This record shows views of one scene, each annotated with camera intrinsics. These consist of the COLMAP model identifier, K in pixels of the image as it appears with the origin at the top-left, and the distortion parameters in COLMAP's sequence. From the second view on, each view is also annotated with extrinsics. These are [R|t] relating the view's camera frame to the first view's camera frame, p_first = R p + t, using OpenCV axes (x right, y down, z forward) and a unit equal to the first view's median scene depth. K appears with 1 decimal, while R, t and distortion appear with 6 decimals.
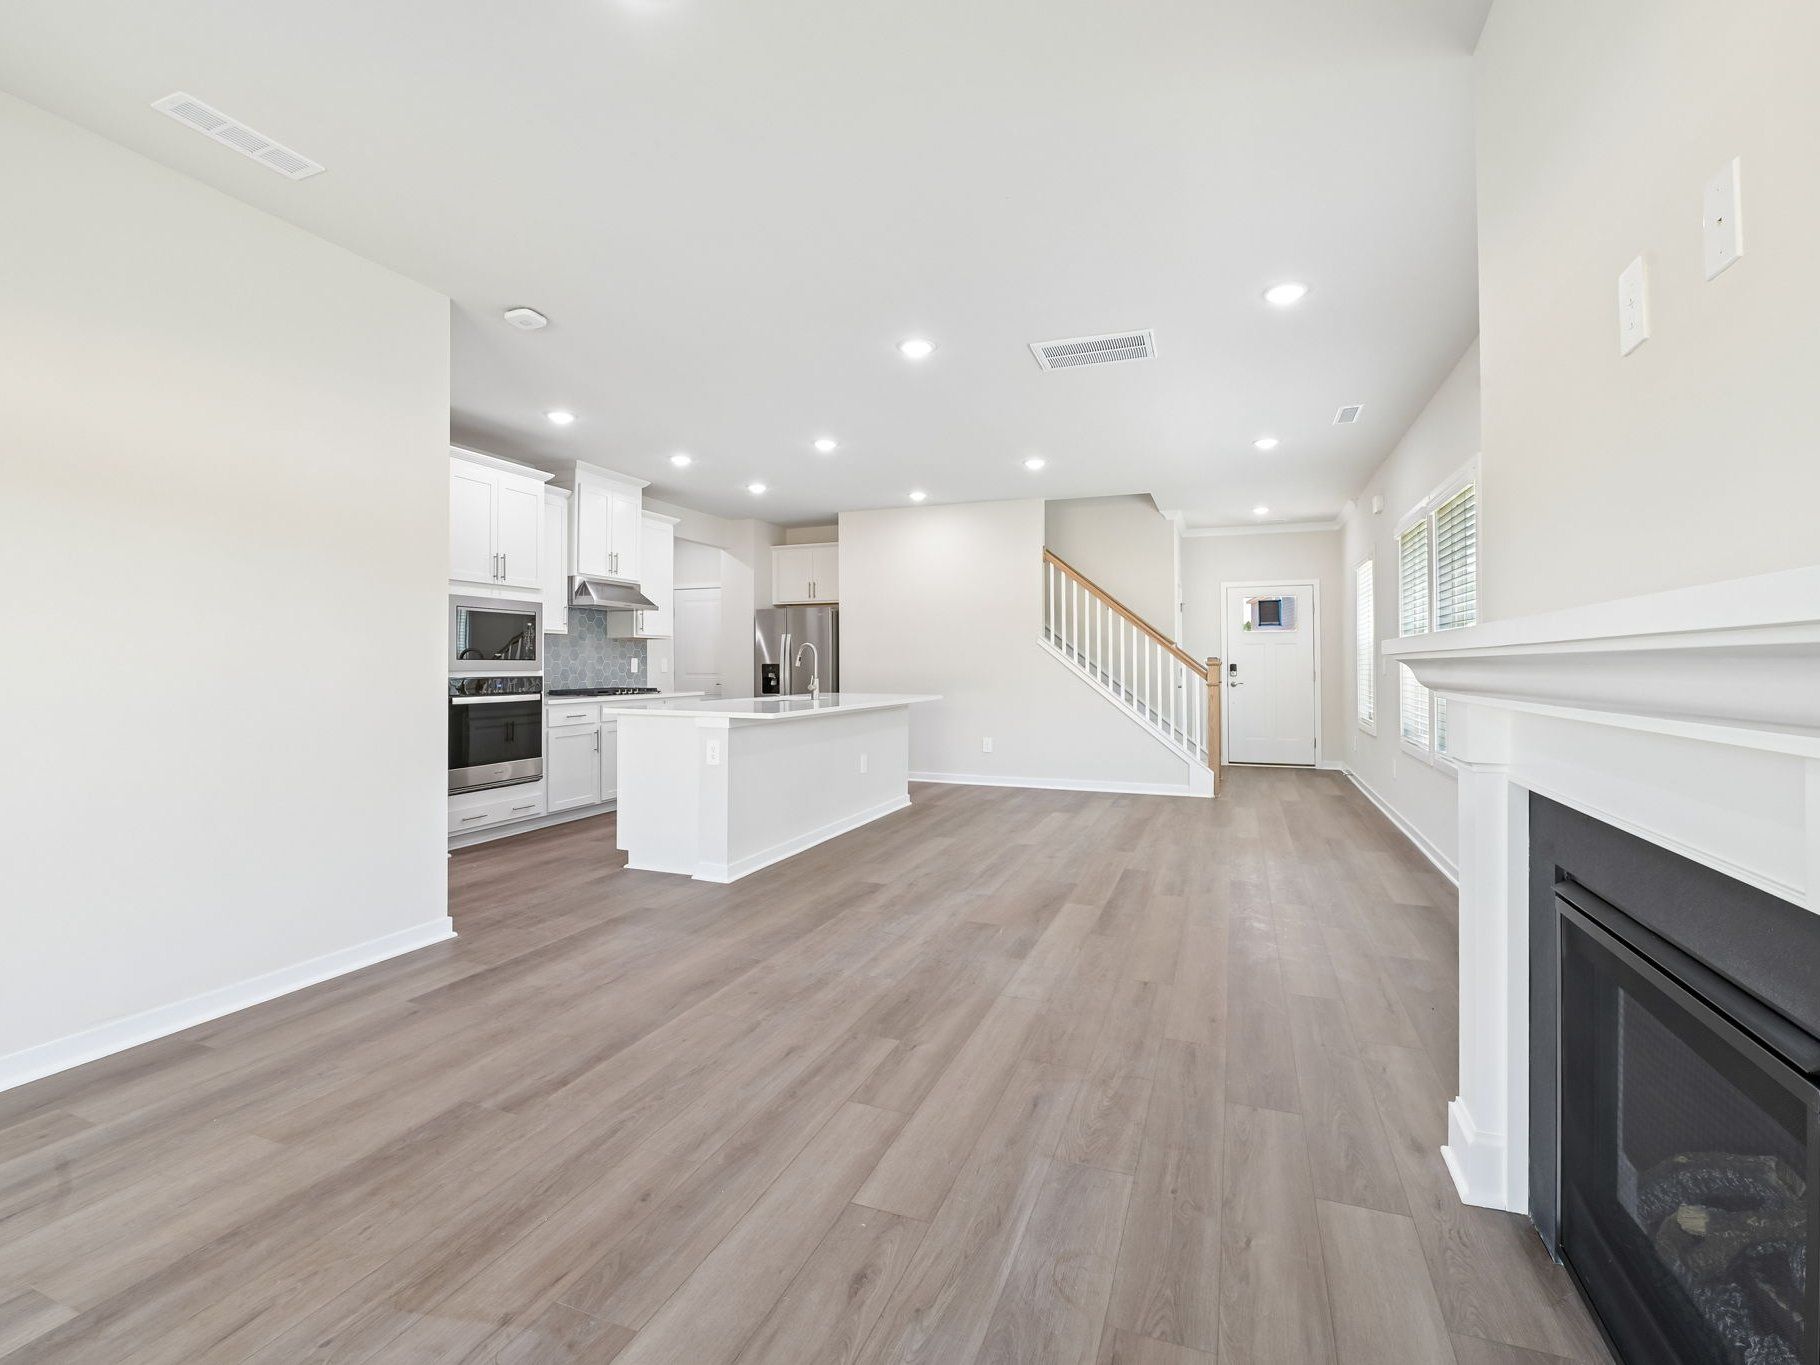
lens RADIAL K [[824.1, 0, 915.9], [0, 824.1, 661.7], [0, 0, 1]] dist [-0.021608, -0.000913]
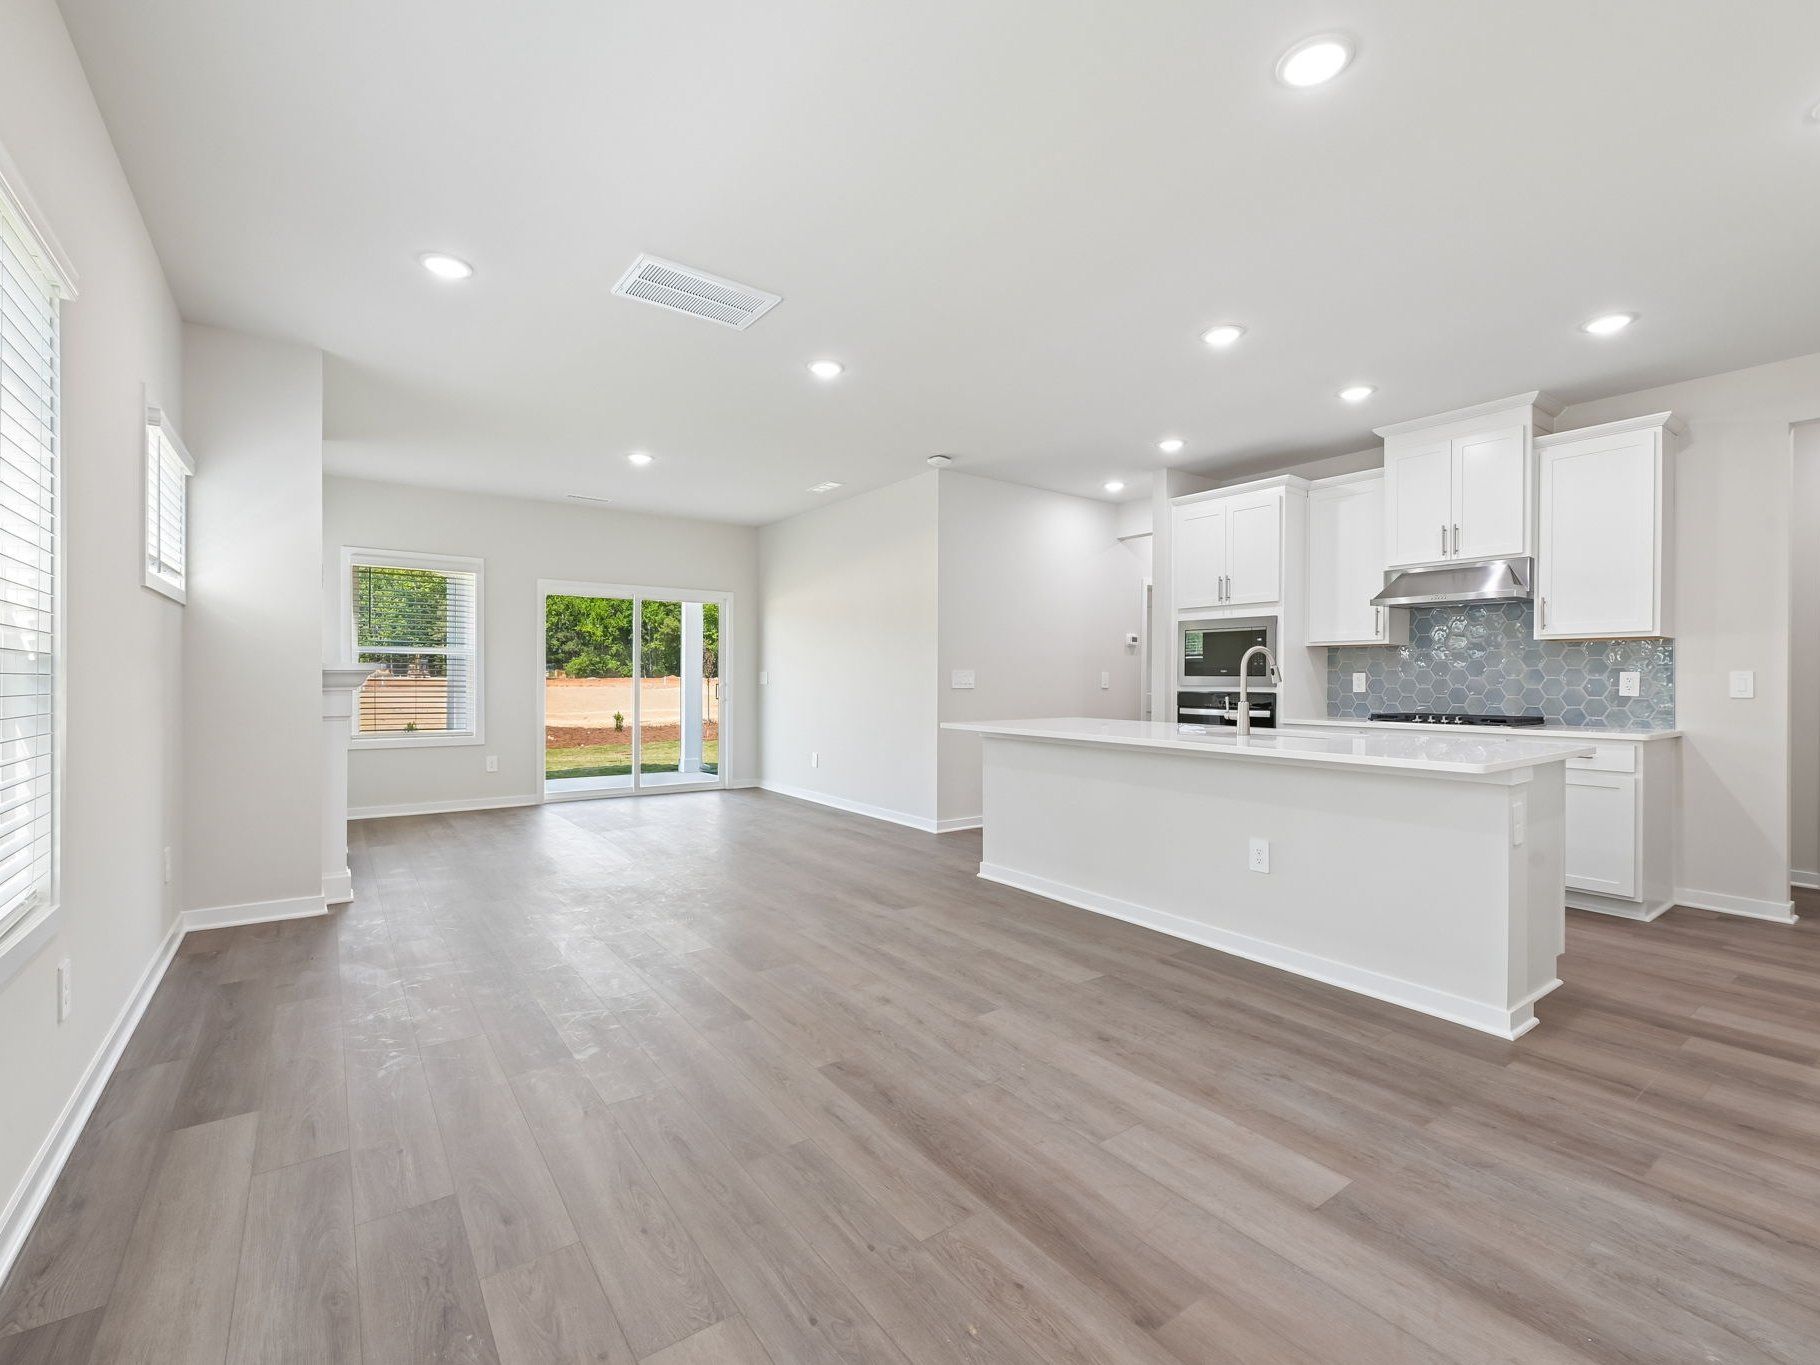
lens RADIAL K [[824.1, 0, 903.9], [0, 824.1, 685.1], [0, 0, 1]] dist [-0.021608, -0.000913]
pose [[-0.555054, 0.002278, -0.831811, 0.511357], [-0.001500, 0.999992, 0.003740, 0.004772], [0.831813, 0.003323, -0.555046, 1.047100]]
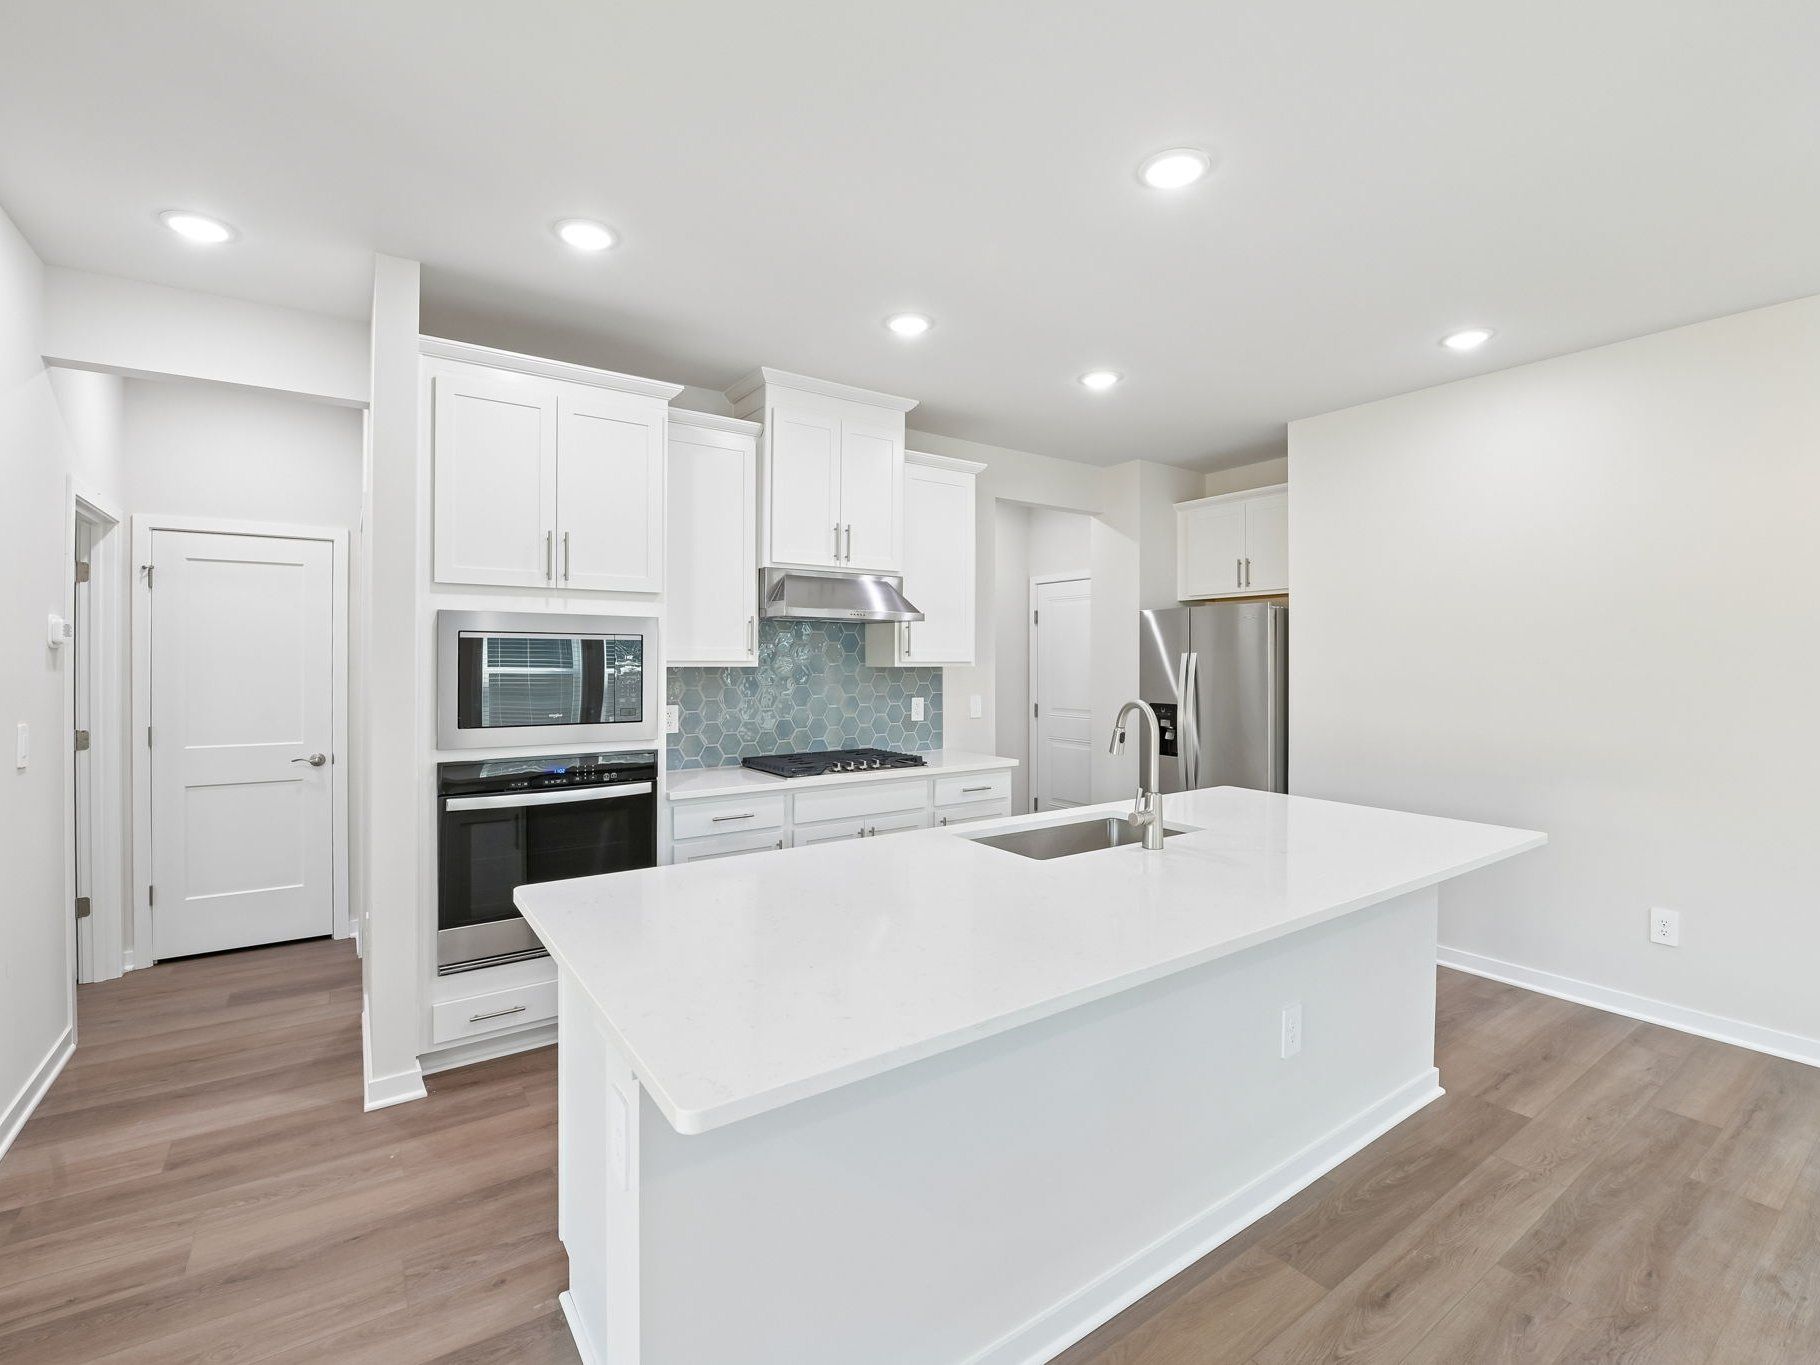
lens RADIAL K [[824.1, 0, 909.4], [0, 824.1, 659.1], [0, 0, 1]] dist [-0.021608, -0.000913]
pose [[0.829904, 0.001145, -0.557905, -0.002544], [-0.000339, 0.999999, 0.001549, -0.040214], [0.557906, -0.001096, 0.829904, 0.567963]]
